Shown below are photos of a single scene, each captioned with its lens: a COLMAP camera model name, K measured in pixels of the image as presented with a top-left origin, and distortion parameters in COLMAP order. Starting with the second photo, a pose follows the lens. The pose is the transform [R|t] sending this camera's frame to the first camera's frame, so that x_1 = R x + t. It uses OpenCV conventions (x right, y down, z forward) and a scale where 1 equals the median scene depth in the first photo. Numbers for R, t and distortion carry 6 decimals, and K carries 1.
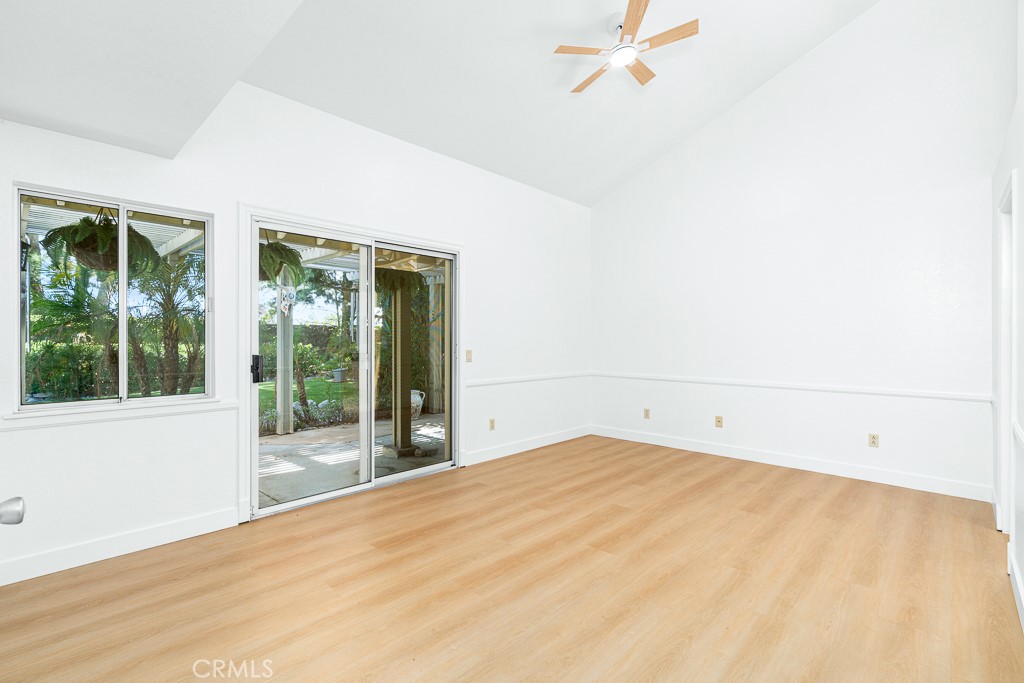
lens RADIAL K [[463.0, 0, 506.6], [0, 463.0, 351.7], [0, 0, 1]] dist [-0.008763, 0.002671]
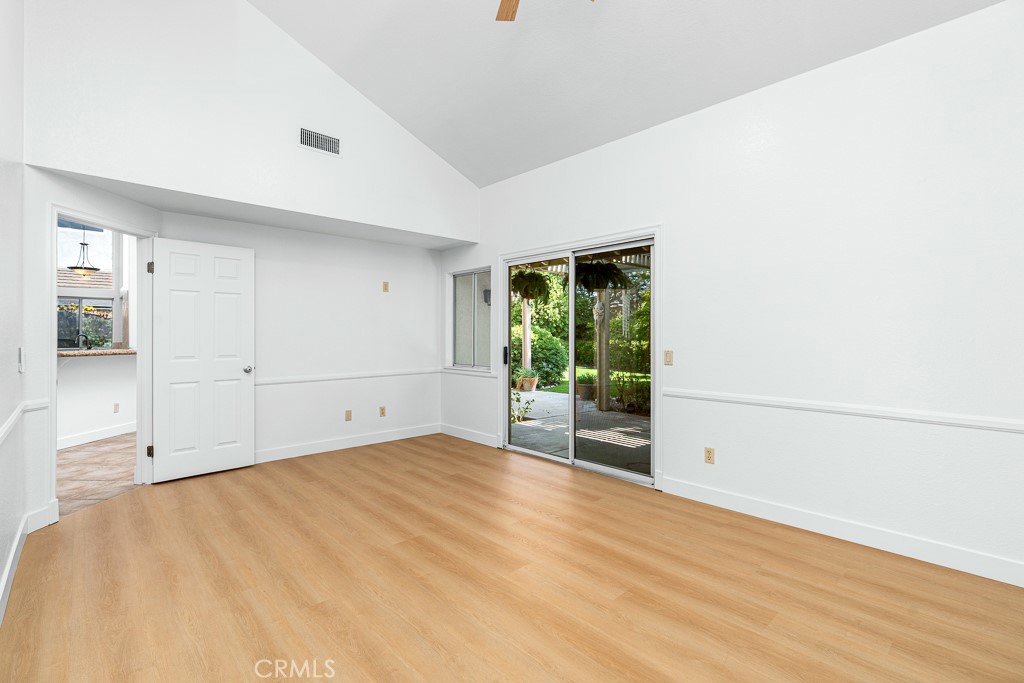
lens RADIAL K [[463.0, 0, 511.6], [0, 463.0, 335.8], [0, 0, 1]] dist [-0.008763, 0.002671]
pose [[-0.047162, -0.002846, -0.998883, 1.127970], [-0.027902, 0.999609, -0.001531, -0.029677], [0.998497, 0.027799, -0.047223, 1.167340]]
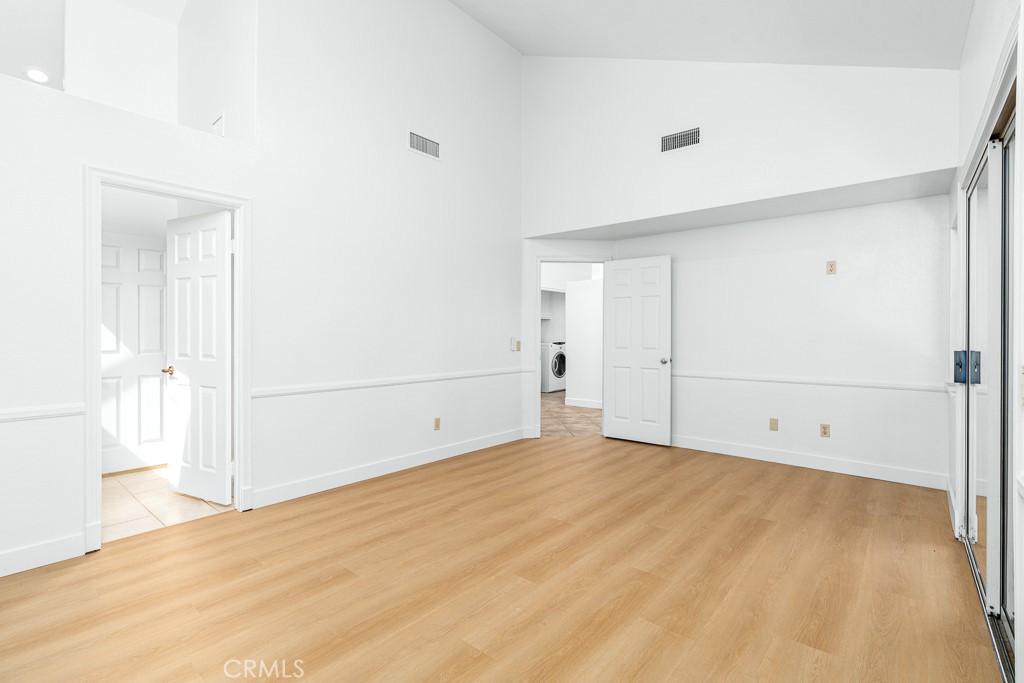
lens RADIAL K [[463.0, 0, 513.3], [0, 463.0, 336.0], [0, 0, 1]] dist [-0.008763, 0.002671]
pose [[-0.997493, -0.007588, -0.070355, 0.368254], [-0.009706, 0.999509, 0.029803, -0.039014], [0.070094, 0.030411, -0.997077, 1.908633]]
